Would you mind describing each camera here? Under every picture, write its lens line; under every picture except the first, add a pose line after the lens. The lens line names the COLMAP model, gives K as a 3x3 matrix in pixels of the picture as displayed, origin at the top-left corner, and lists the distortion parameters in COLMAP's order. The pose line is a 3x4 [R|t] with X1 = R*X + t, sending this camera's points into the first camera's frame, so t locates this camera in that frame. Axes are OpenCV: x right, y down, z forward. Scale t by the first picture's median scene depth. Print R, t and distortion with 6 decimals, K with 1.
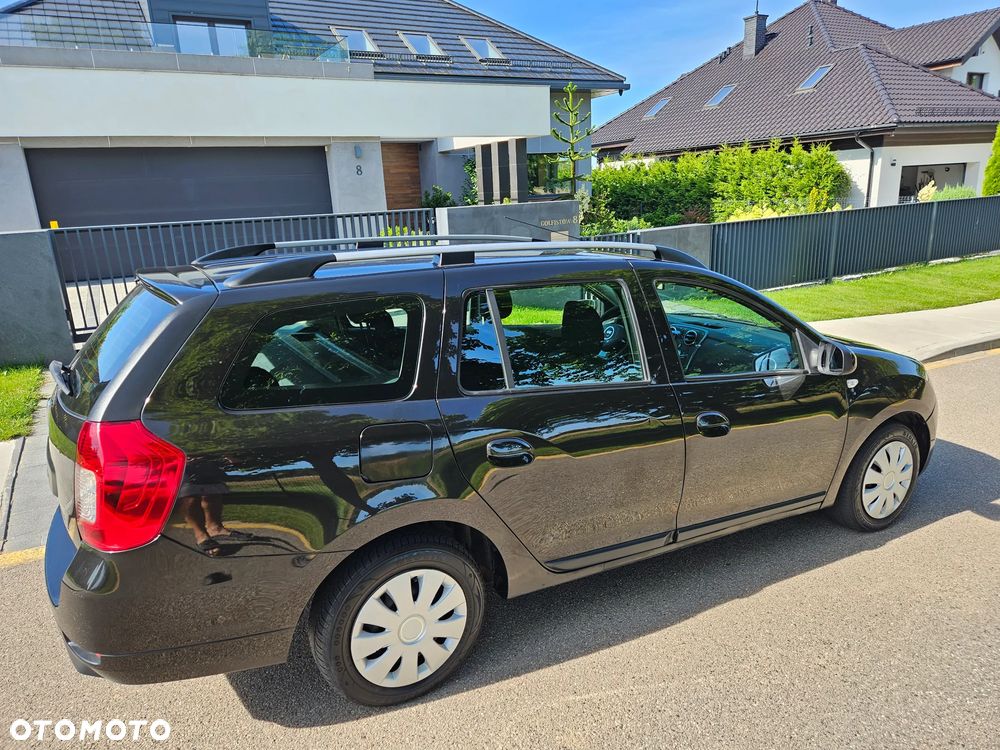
lens RADIAL K [[667.5, 0, 499.8], [0, 667.5, 376.7], [0, 0, 1]] dist [0.068946, -0.054964]
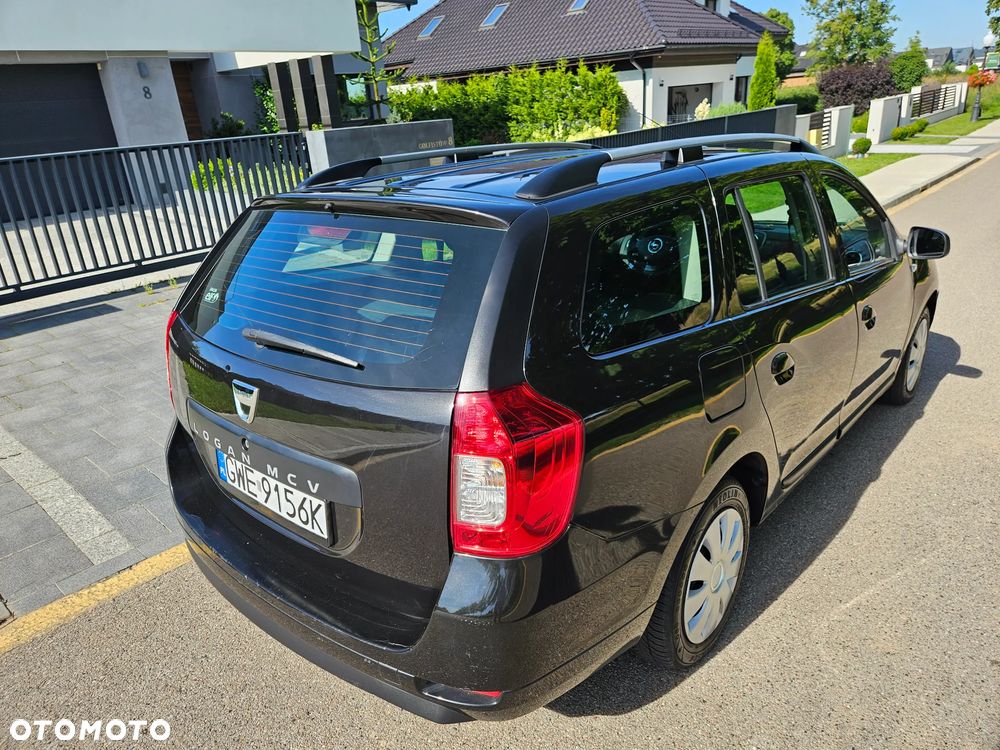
lens RADIAL K [[667.5, 0, 492.4], [0, 667.5, 380.1], [0, 0, 1]] dist [0.068946, -0.054964]
pose [[0.945106, -0.142267, 0.294168, -0.079668], [0.112734, 0.986935, 0.115112, -0.002796], [-0.306702, -0.075630, 0.948796, 0.031704]]
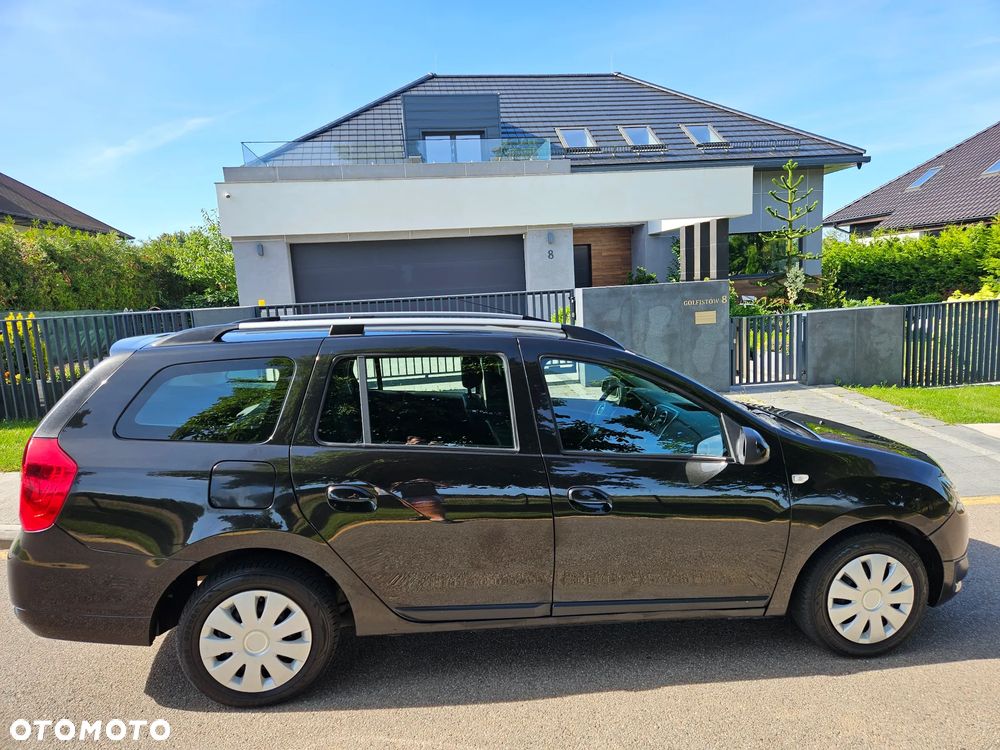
lens RADIAL K [[667.5, 0, 502.1], [0, 667.5, 378.2], [0, 0, 1]] dist [0.068946, -0.054964]
pose [[0.934303, 0.047816, -0.353258, 0.081617], [-0.087070, 0.991559, -0.096069, -0.000327], [0.345682, 0.120516, 0.930580, 0.000159]]
